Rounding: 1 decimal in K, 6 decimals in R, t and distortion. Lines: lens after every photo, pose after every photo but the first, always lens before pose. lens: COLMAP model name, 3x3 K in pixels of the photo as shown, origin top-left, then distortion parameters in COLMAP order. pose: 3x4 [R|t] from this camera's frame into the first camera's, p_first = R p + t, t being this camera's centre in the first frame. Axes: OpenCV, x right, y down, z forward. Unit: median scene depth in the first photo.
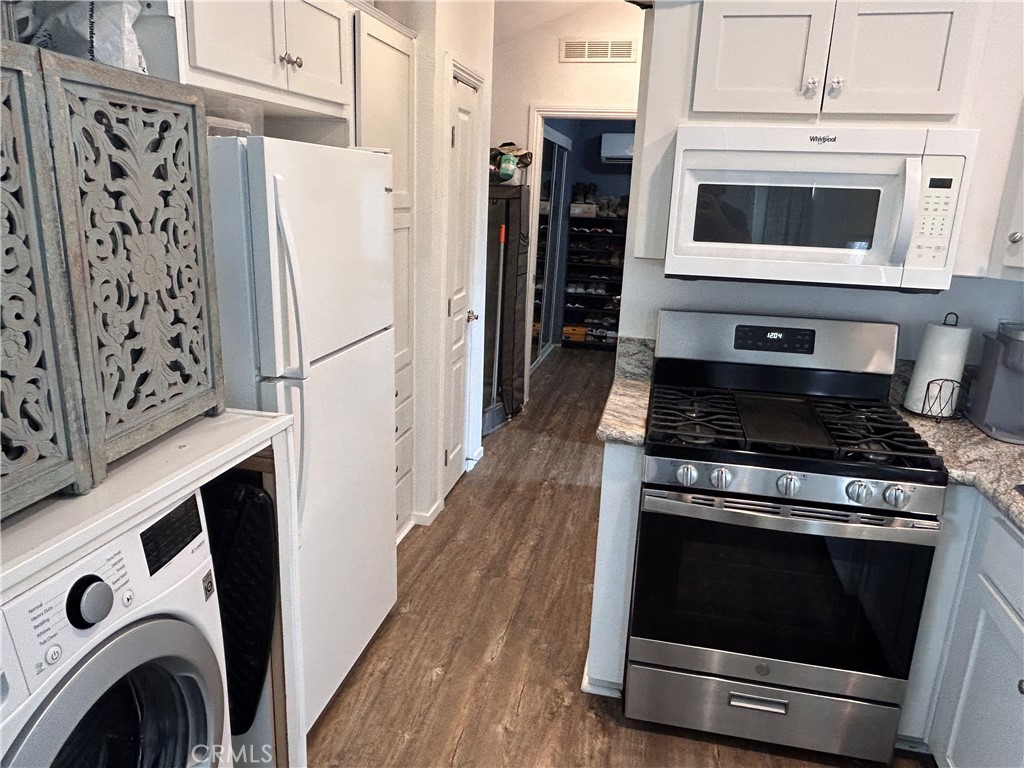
lens RADIAL K [[705.2, 0, 511.4], [0, 705.2, 381.2], [0, 0, 1]] dist [0.012322, -0.006894]
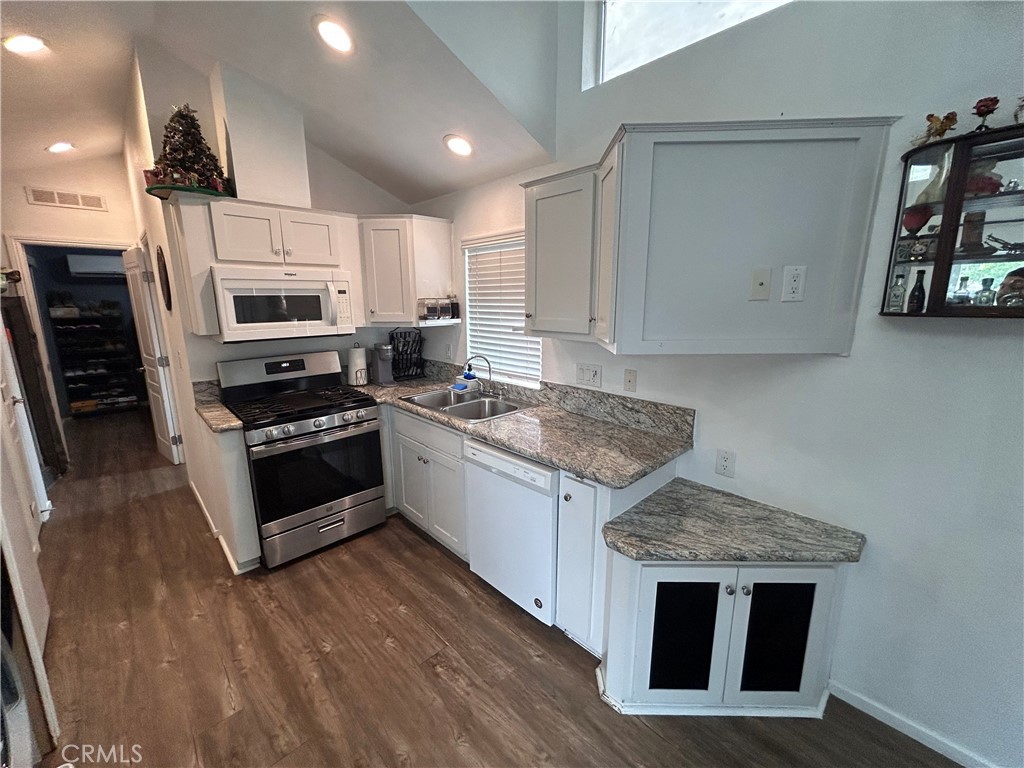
lens RADIAL K [[415.8, 0, 515.0], [0, 415.8, 382.3], [0, 0, 1]] dist [0.004320, 0.000673]
pose [[0.548339, -0.208242, 0.809913, -0.267523], [0.240931, 0.966773, 0.085454, 0.044512], [-0.800797, 0.148275, 0.580292, -0.254139]]
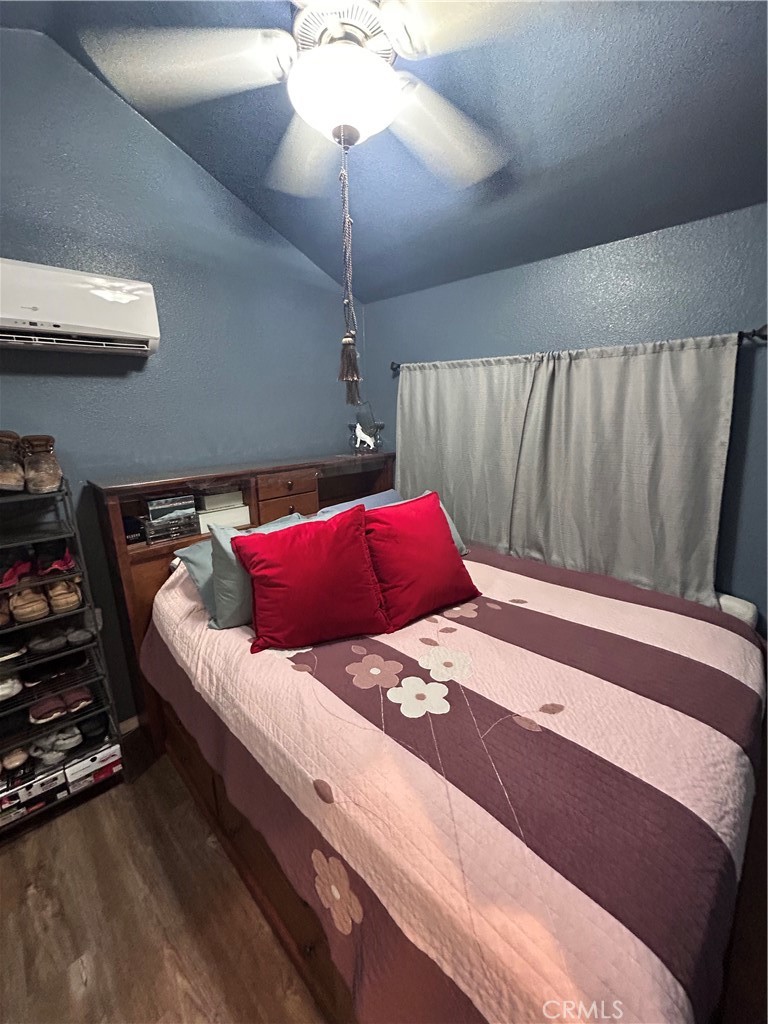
lens RADIAL K [[415.8, 0, 377.4], [0, 415.8, 517.9], [0, 0, 1]] dist [0.004320, 0.000673]
pose [[0.532114, -0.261192, 0.805378, 0.230258], [0.262247, 0.955292, 0.136544, -0.574175], [-0.805035, 0.138551, 0.576821, 2.088262]]
